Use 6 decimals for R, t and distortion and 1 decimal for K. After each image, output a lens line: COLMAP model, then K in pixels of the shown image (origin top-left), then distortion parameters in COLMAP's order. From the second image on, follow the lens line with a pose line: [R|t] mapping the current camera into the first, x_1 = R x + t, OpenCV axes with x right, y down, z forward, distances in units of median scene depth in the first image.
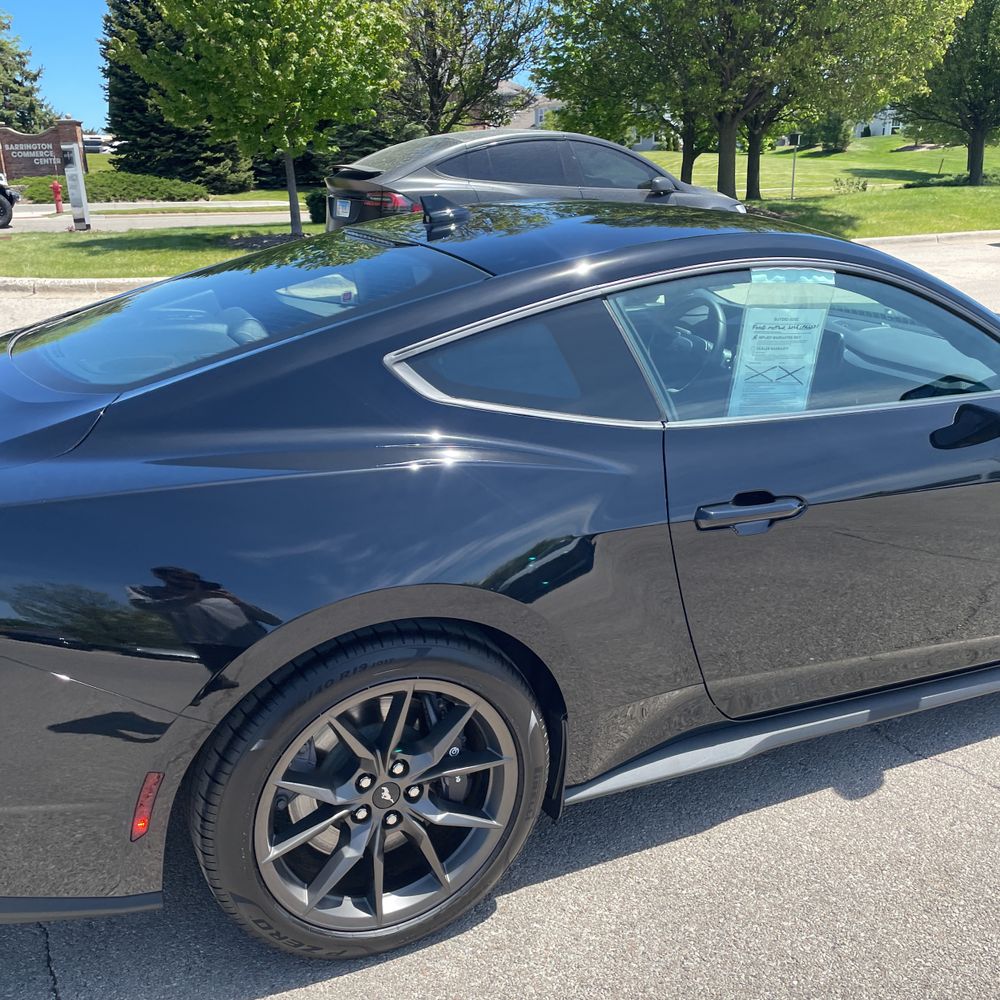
lens RADIAL K [[1000.6, 0, 495.2], [0, 1000.6, 507.0], [0, 0, 1]] dist [0.081608, -0.101794]
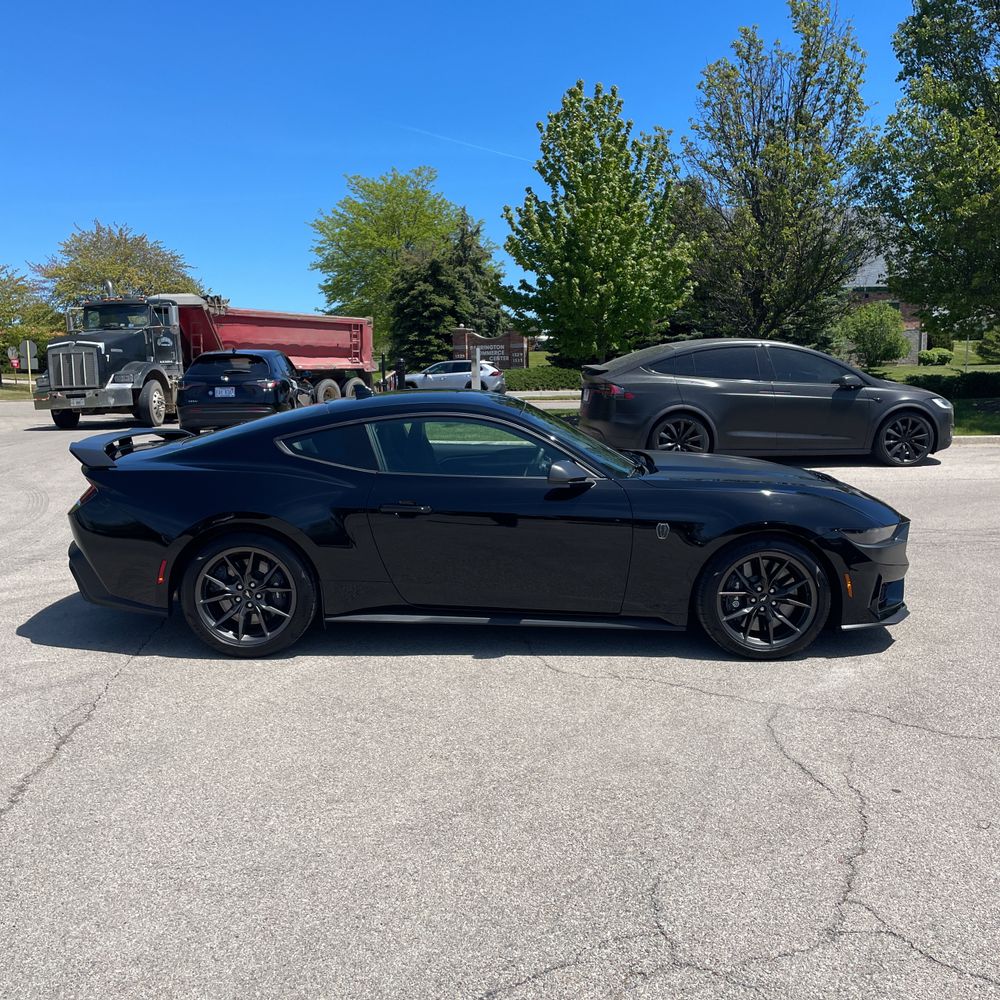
lens RADIAL K [[994.1, 0, 500.0], [0, 994.1, 500.0], [0, 0, 1]] dist [0.092666, -0.118024]
pose [[0.907440, 0.062586, -0.415495, 0.268823], [-0.138143, 0.978313, -0.154339, 0.059474], [0.396825, 0.197451, 0.896406, -0.200742]]
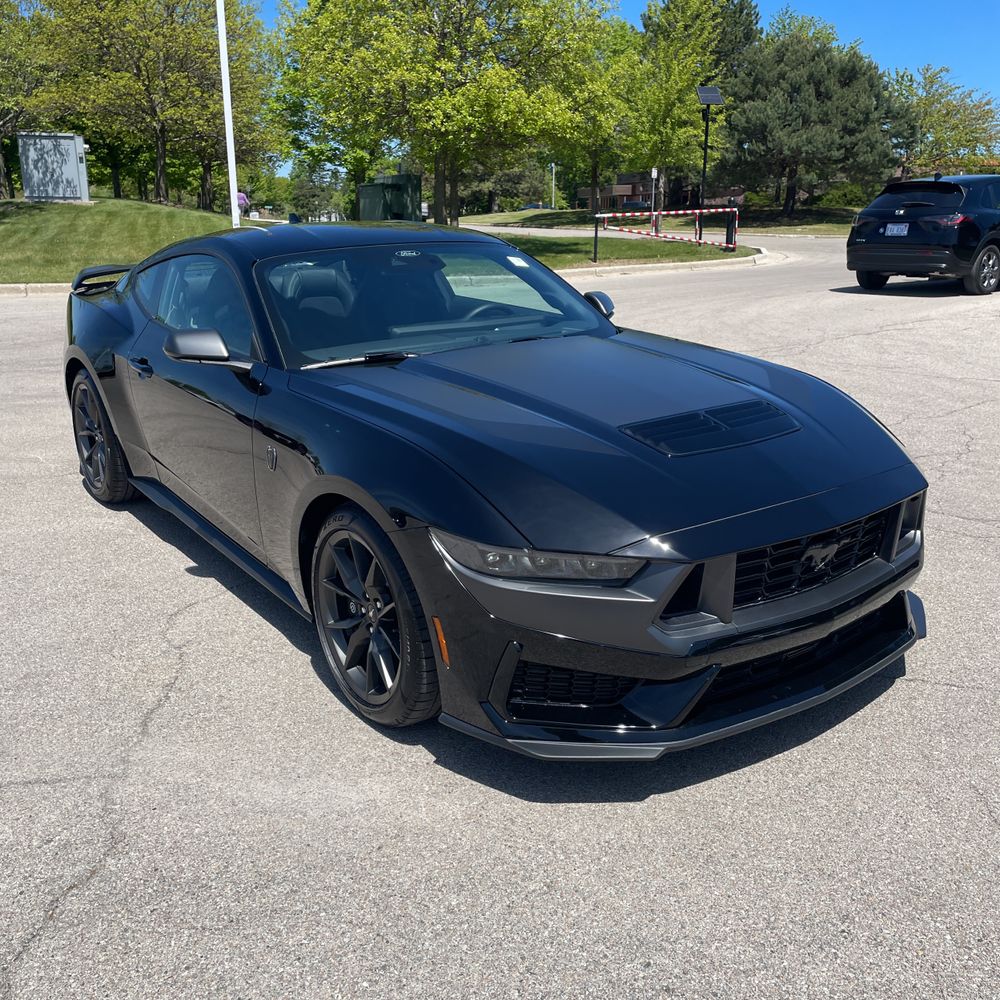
lens RADIAL K [[994.1, 0, 500.0], [0, 994.1, 500.0], [0, 0, 1]] dist [0.092666, -0.118024]
pose [[0.181389, 0.288059, -0.940277, 0.430705], [-0.313744, 0.923123, 0.222280, -0.077570], [0.932021, 0.254687, 0.257821, 0.222267]]
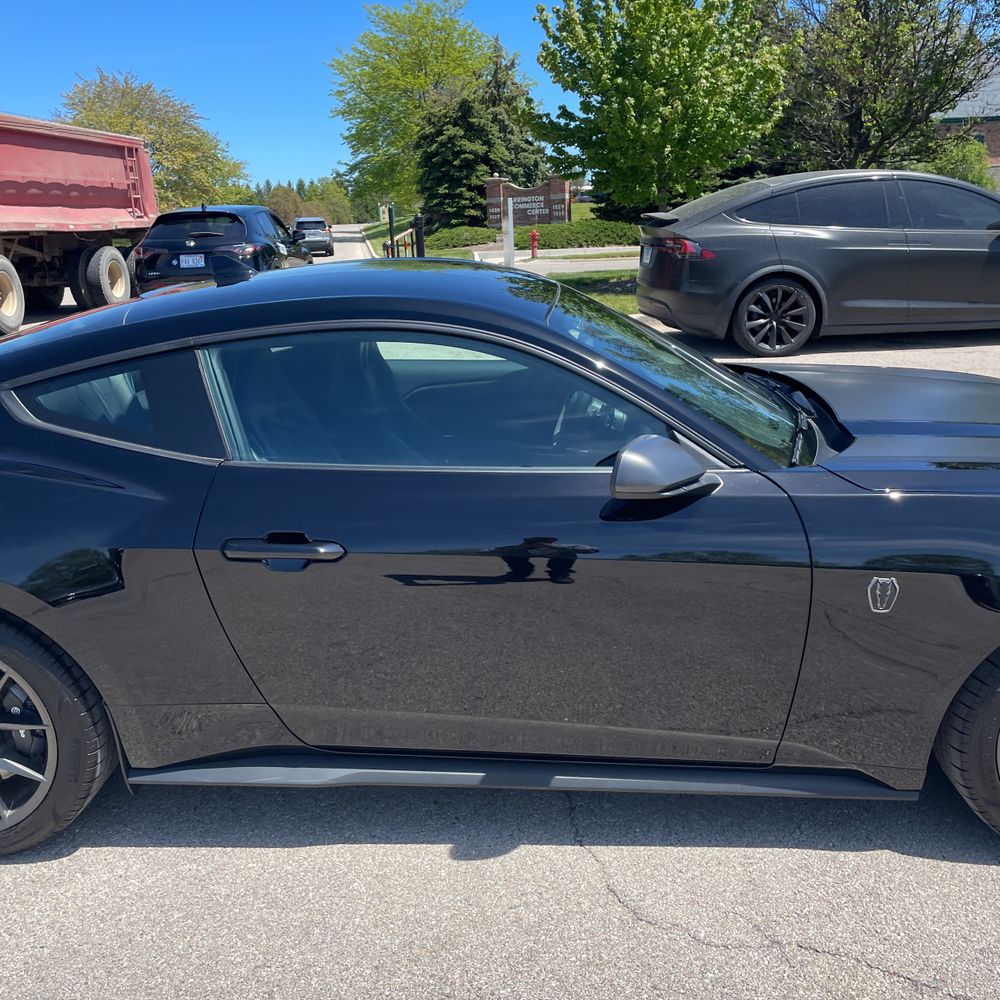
lens RADIAL K [[1000.6, 0, 495.2], [0, 1000.6, 507.0], [0, 0, 1]] dist [0.081608, -0.101794]
pose [[0.887896, 0.110074, -0.446681, 0.169722], [-0.126716, 0.991911, -0.007447, -0.011303], [0.442248, 0.063214, 0.894662, 0.023230]]
